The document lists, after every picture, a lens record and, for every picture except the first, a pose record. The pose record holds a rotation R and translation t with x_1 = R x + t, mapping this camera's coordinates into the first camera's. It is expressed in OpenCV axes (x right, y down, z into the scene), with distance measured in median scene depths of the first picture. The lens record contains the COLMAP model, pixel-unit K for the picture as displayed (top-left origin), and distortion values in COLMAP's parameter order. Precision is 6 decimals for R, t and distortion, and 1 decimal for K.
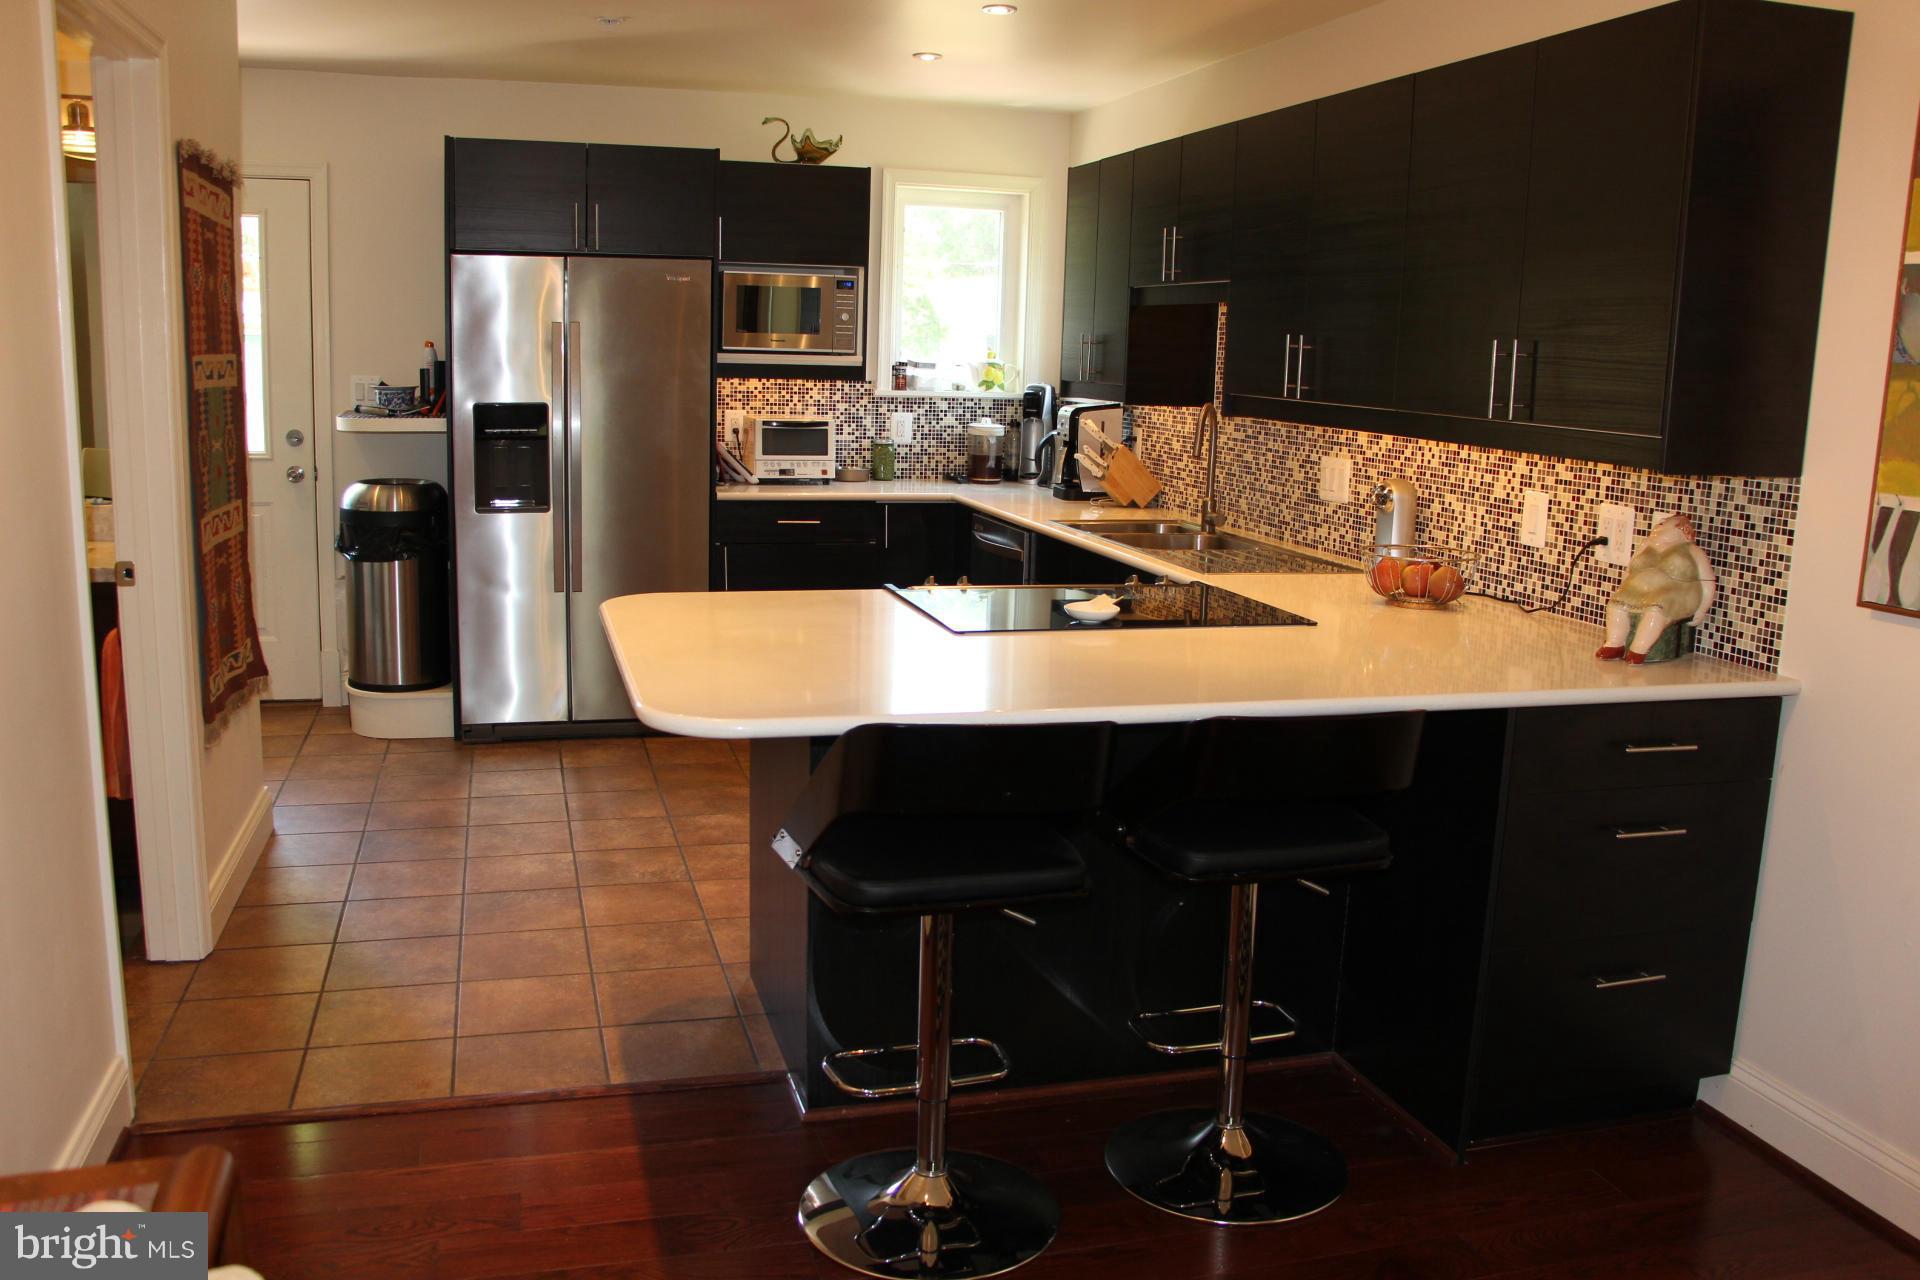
lens RADIAL K [[1577.2, 0, 962.2], [0, 1577.2, 627.2], [0, 0, 1]] dist [-0.149854, 0.060423]
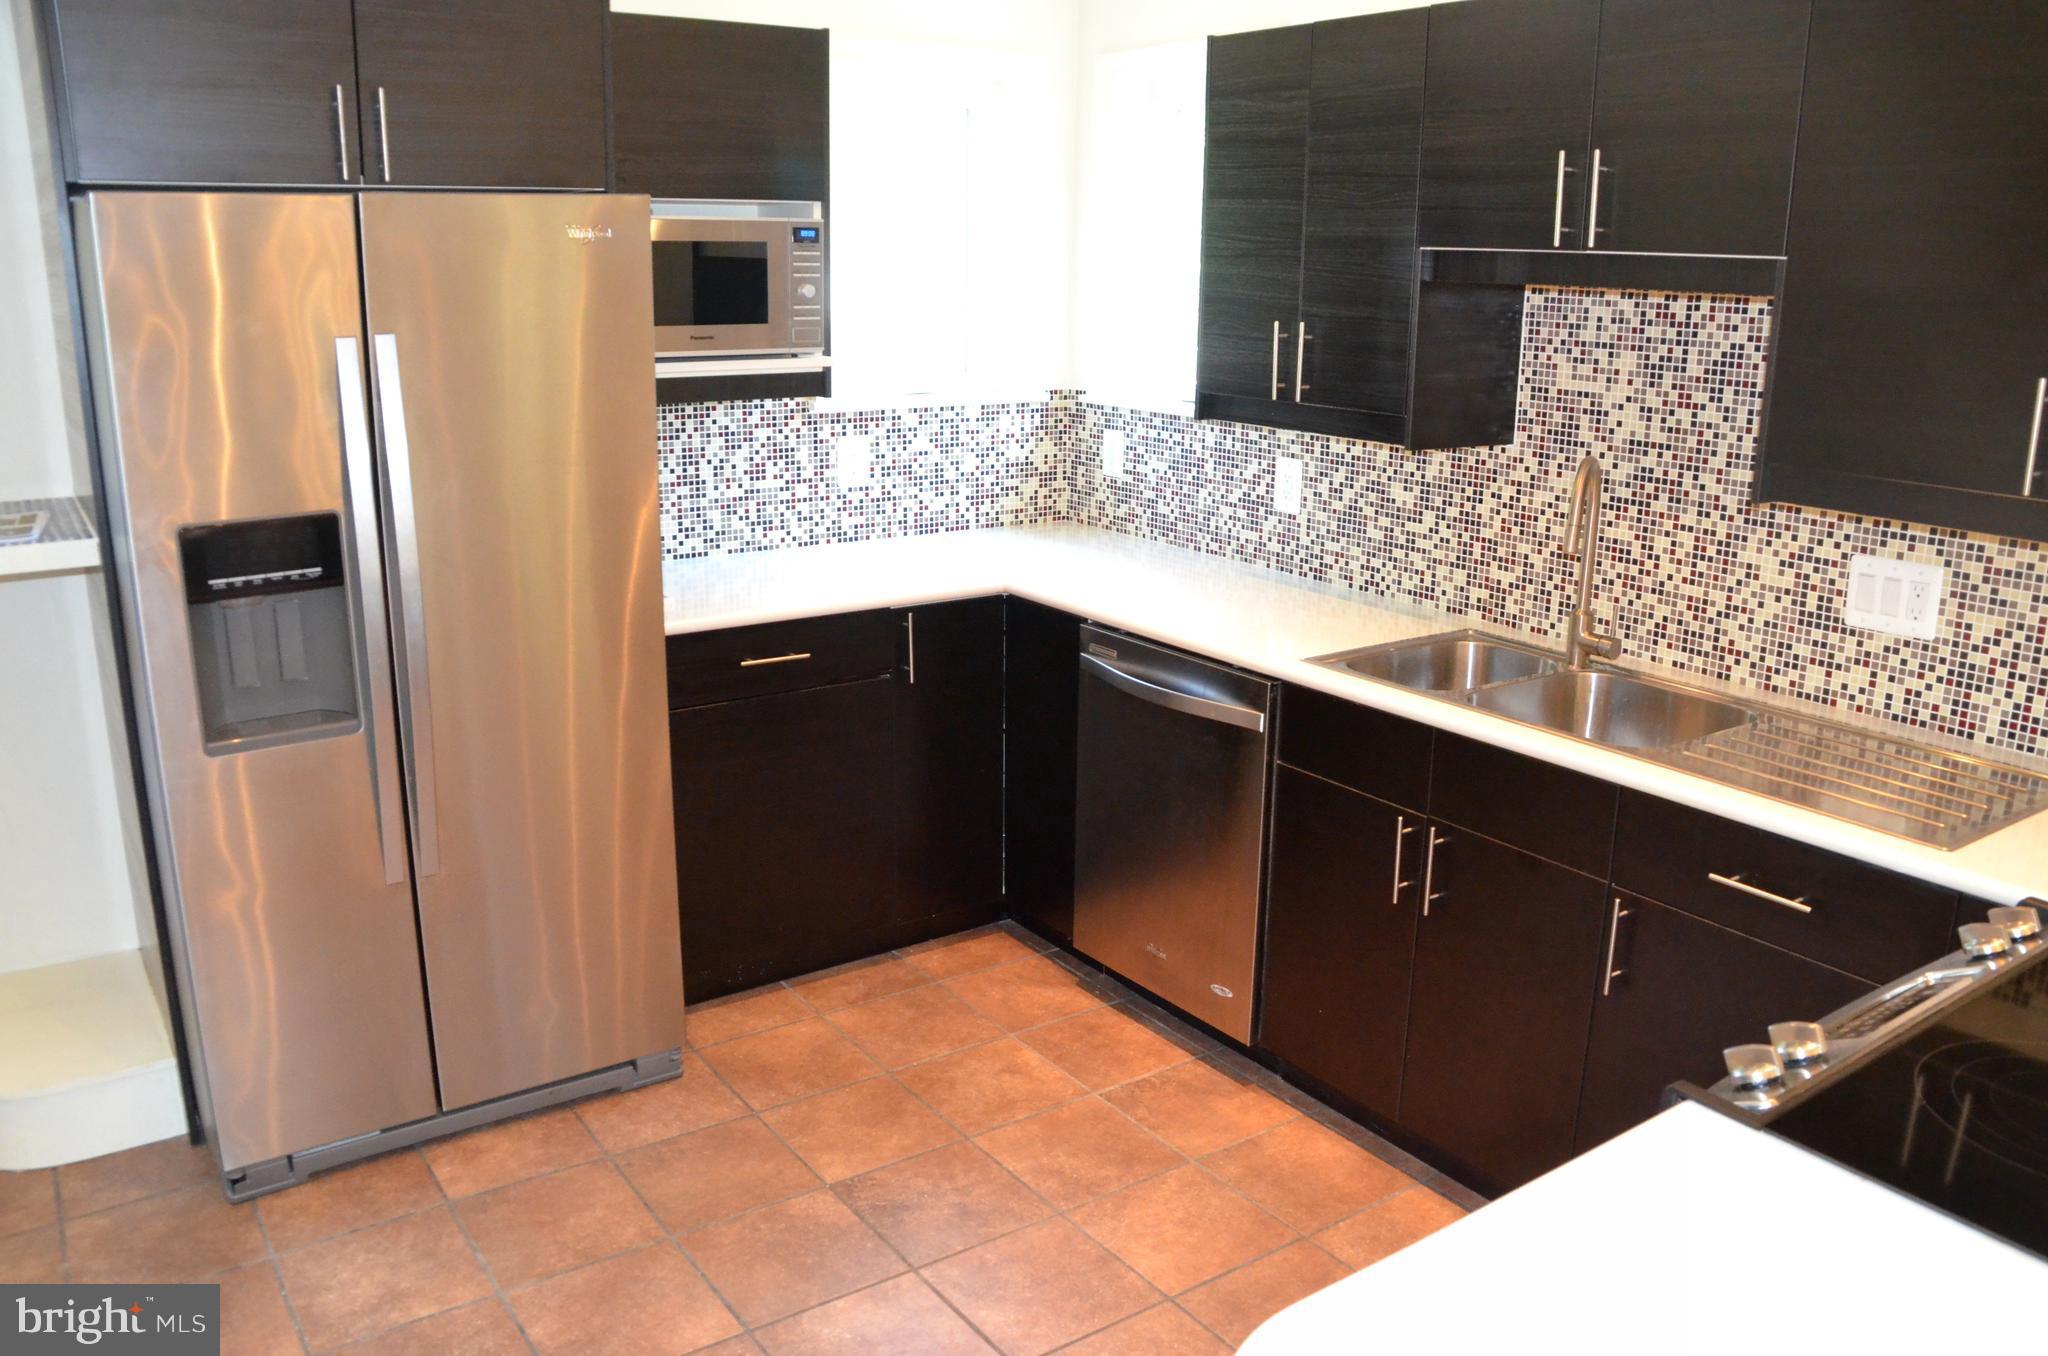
lens RADIAL K [[1589.9, 0, 1052.5], [0, 1589.9, 687.9], [0, 0, 1]] dist [-0.155143, 0.082996]
pose [[0.942839, -0.102153, 0.317205, -0.242640], [0.071265, 0.991645, 0.107528, -0.140108], [-0.325539, -0.078776, 0.942241, 0.532683]]
